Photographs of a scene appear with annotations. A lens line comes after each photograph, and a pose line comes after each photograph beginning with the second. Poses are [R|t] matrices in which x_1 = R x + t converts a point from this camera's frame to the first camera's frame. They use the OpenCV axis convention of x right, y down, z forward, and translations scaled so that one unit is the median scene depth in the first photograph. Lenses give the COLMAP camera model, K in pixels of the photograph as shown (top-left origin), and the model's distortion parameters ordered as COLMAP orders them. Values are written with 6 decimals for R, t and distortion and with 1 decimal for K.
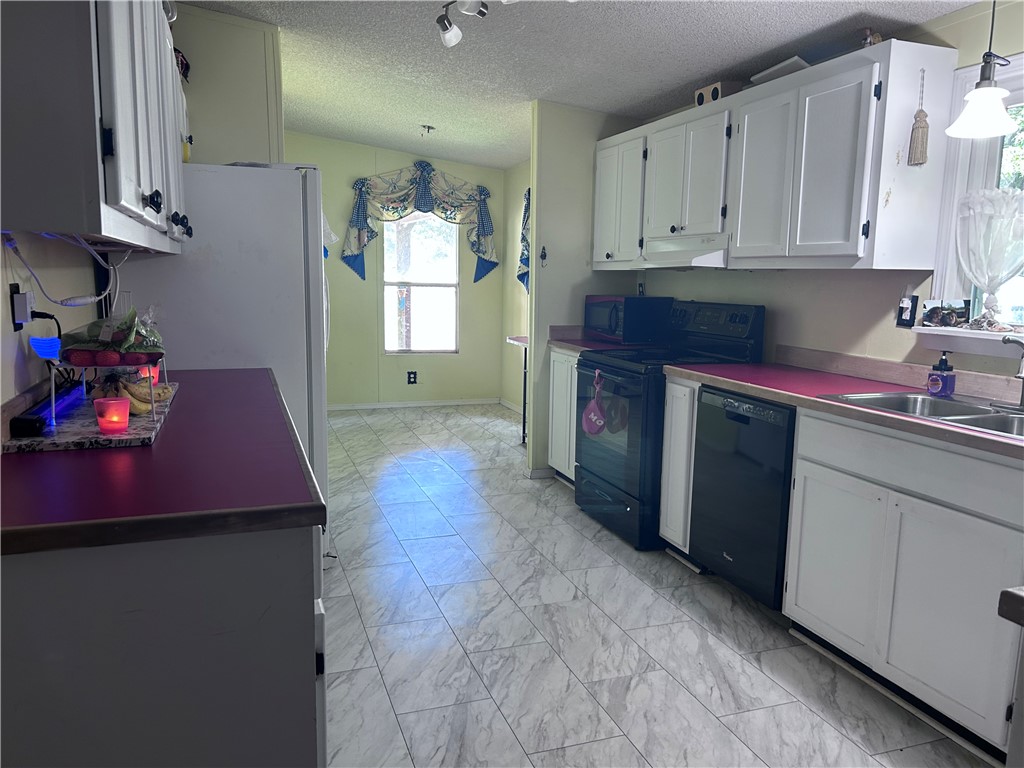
lens RADIAL K [[767.2, 0, 512.0], [0, 767.2, 384.0], [0, 0, 1]] dist [0.084917, -0.135925]
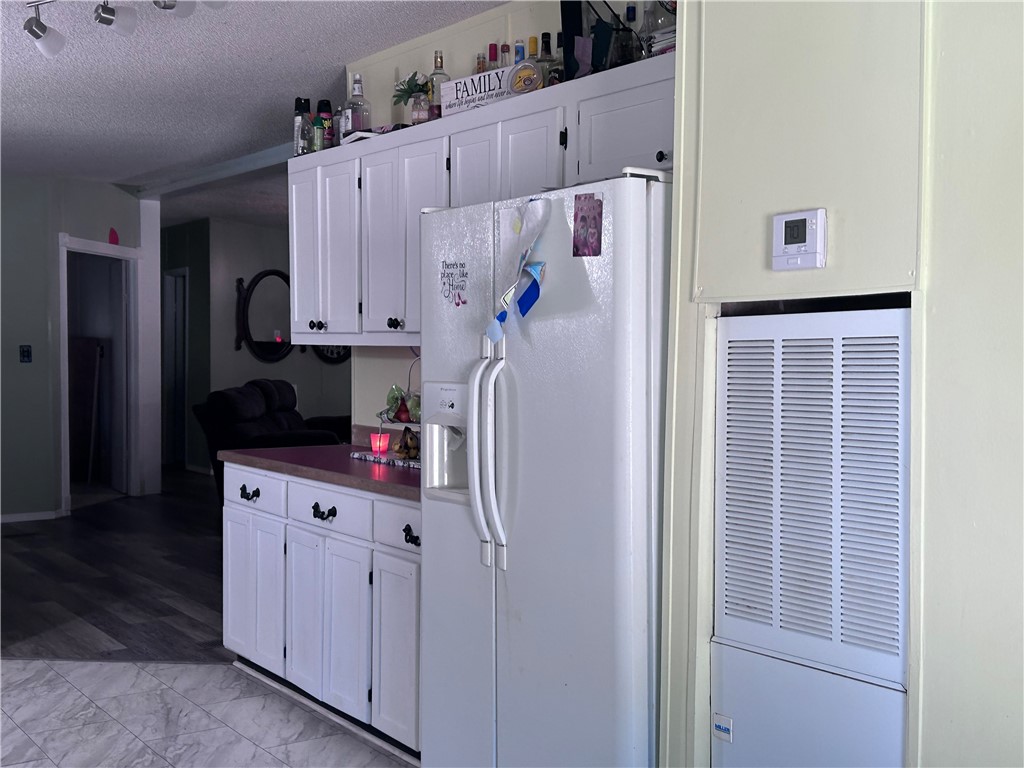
lens RADIAL K [[1252.9, 0, 510.4], [0, 1252.9, 405.5], [0, 0, 1]] dist [0.122256, -0.236257]
pose [[-0.966345, -0.006060, -0.257178, -0.040691], [-0.053886, 0.982313, 0.179327, -0.262960], [0.251542, 0.187150, -0.949580, 1.758065]]
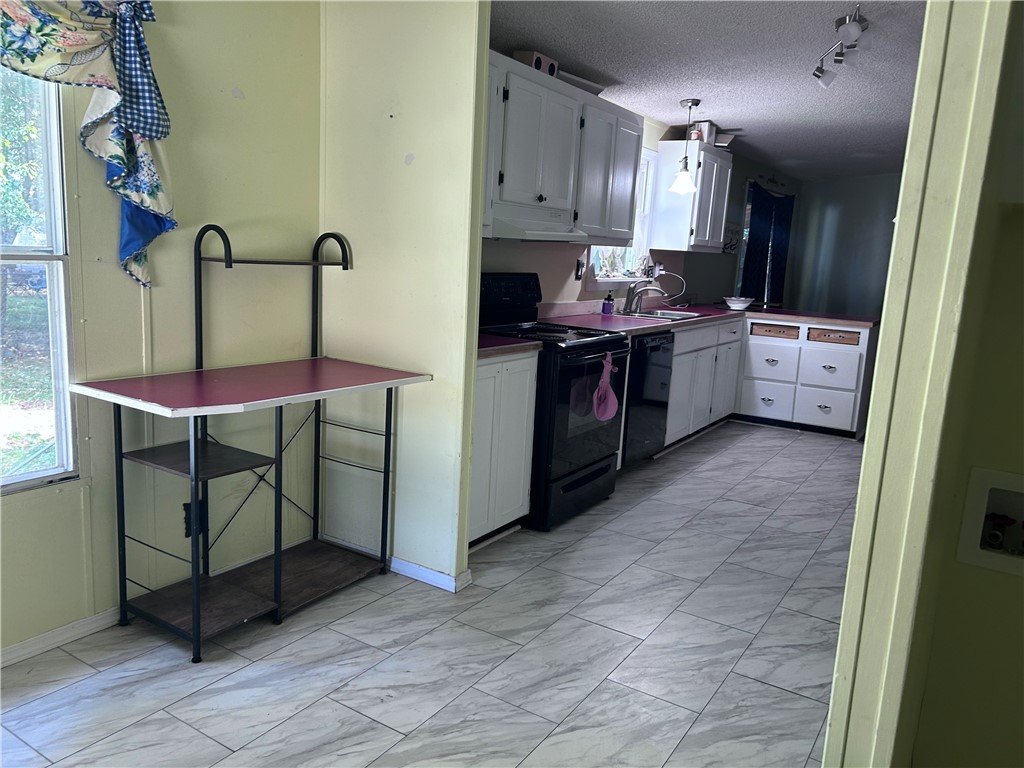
lens RADIAL K [[764.0, 0, 510.6], [0, 764.0, 392.8], [0, 0, 1]] dist [0.091579, -0.125984]
pose [[-0.612766, -0.194719, 0.765900, -0.571953], [0.046571, 0.958587, 0.280966, -0.251715], [-0.788891, 0.207835, -0.578321, 1.715454]]
